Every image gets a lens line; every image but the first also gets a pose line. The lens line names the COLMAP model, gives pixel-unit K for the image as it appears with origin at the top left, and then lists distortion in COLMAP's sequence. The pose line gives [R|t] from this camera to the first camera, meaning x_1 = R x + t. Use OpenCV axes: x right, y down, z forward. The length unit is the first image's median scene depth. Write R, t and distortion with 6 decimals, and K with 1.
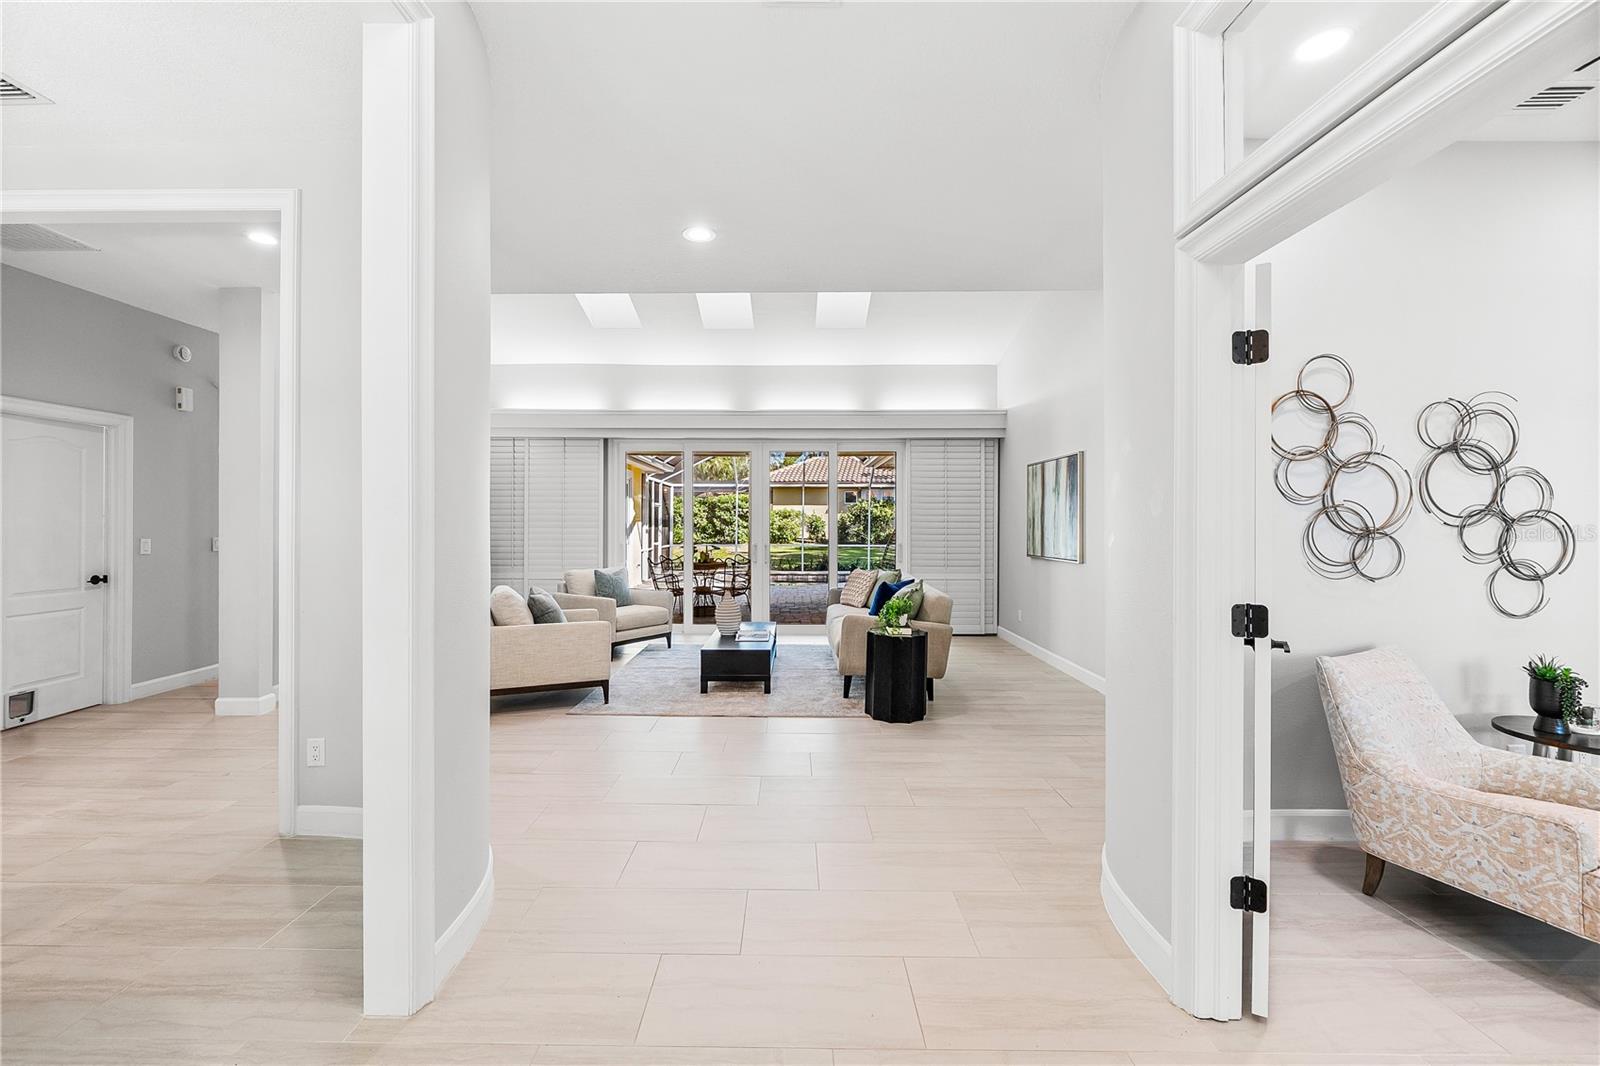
lens RADIAL K [[673.8, 0, 794.2], [0, 673.8, 527.7], [0, 0, 1]] dist [-0.002986, -0.000520]
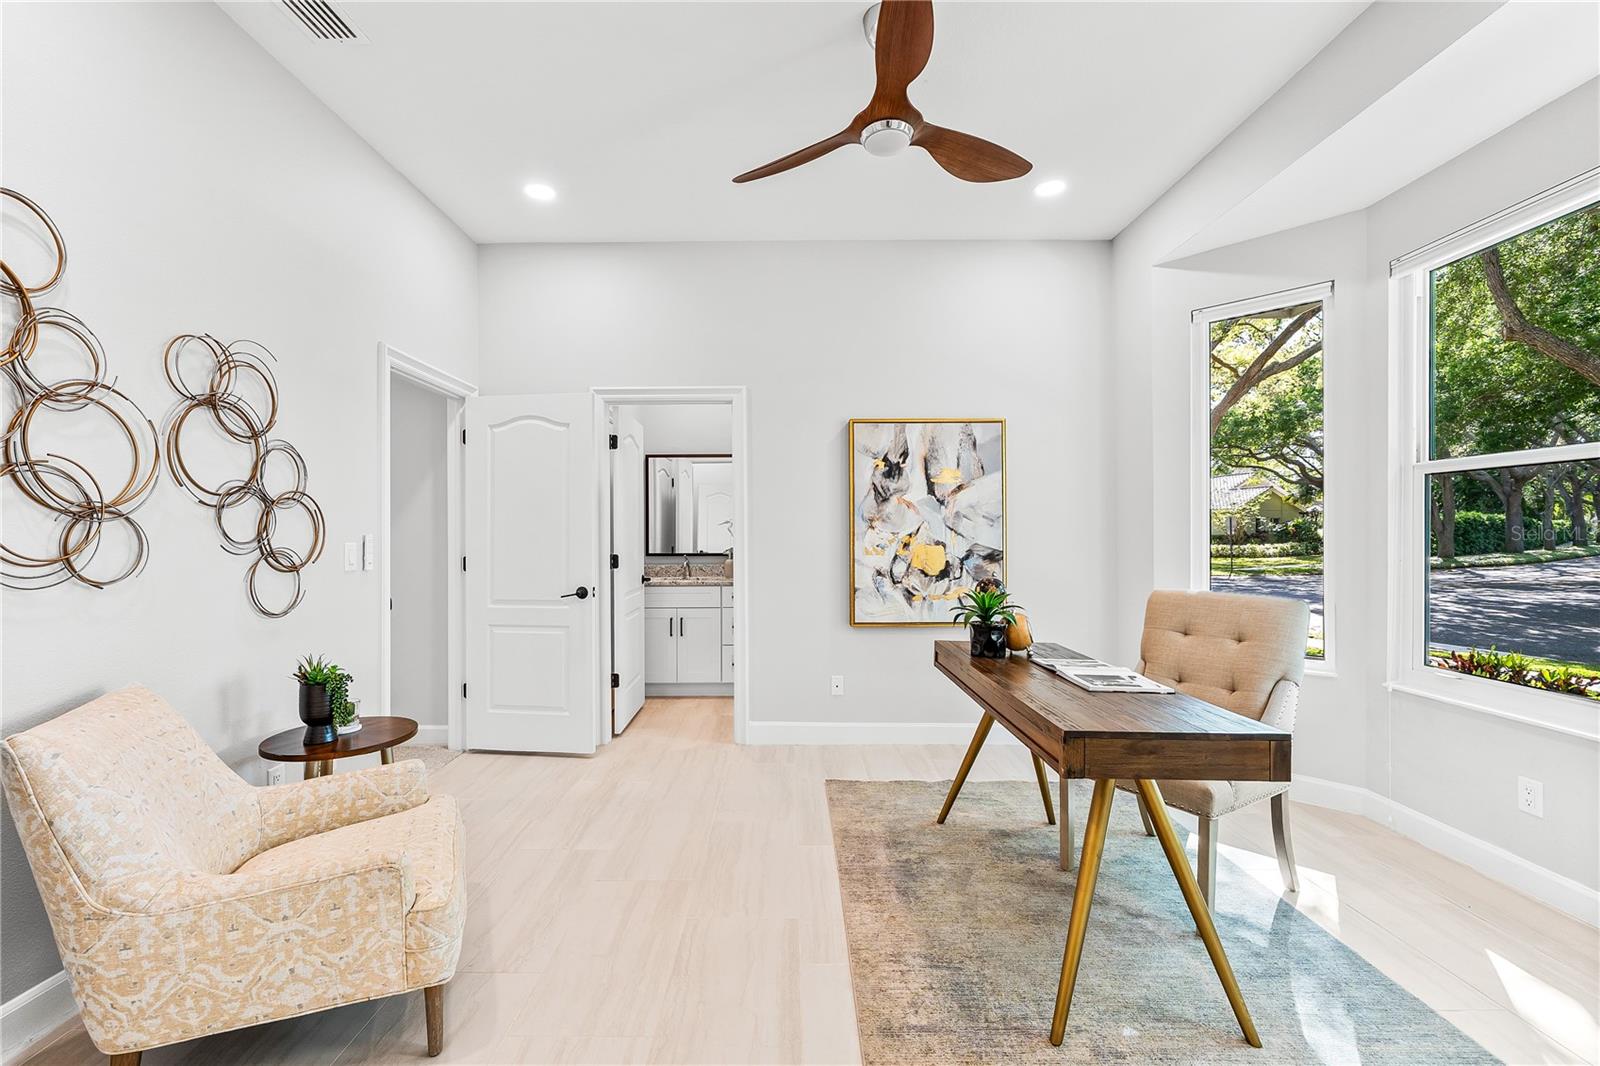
lens RADIAL K [[673.8, 0, 794.2], [0, 673.8, 527.7], [0, 0, 1]] dist [-0.002986, -0.000520]
pose [[0.012904, 0.005194, 0.999903, 0.240561], [0.011924, 0.999915, -0.005348, 0.034735], [-0.999846, 0.011992, 0.012841, 0.341964]]
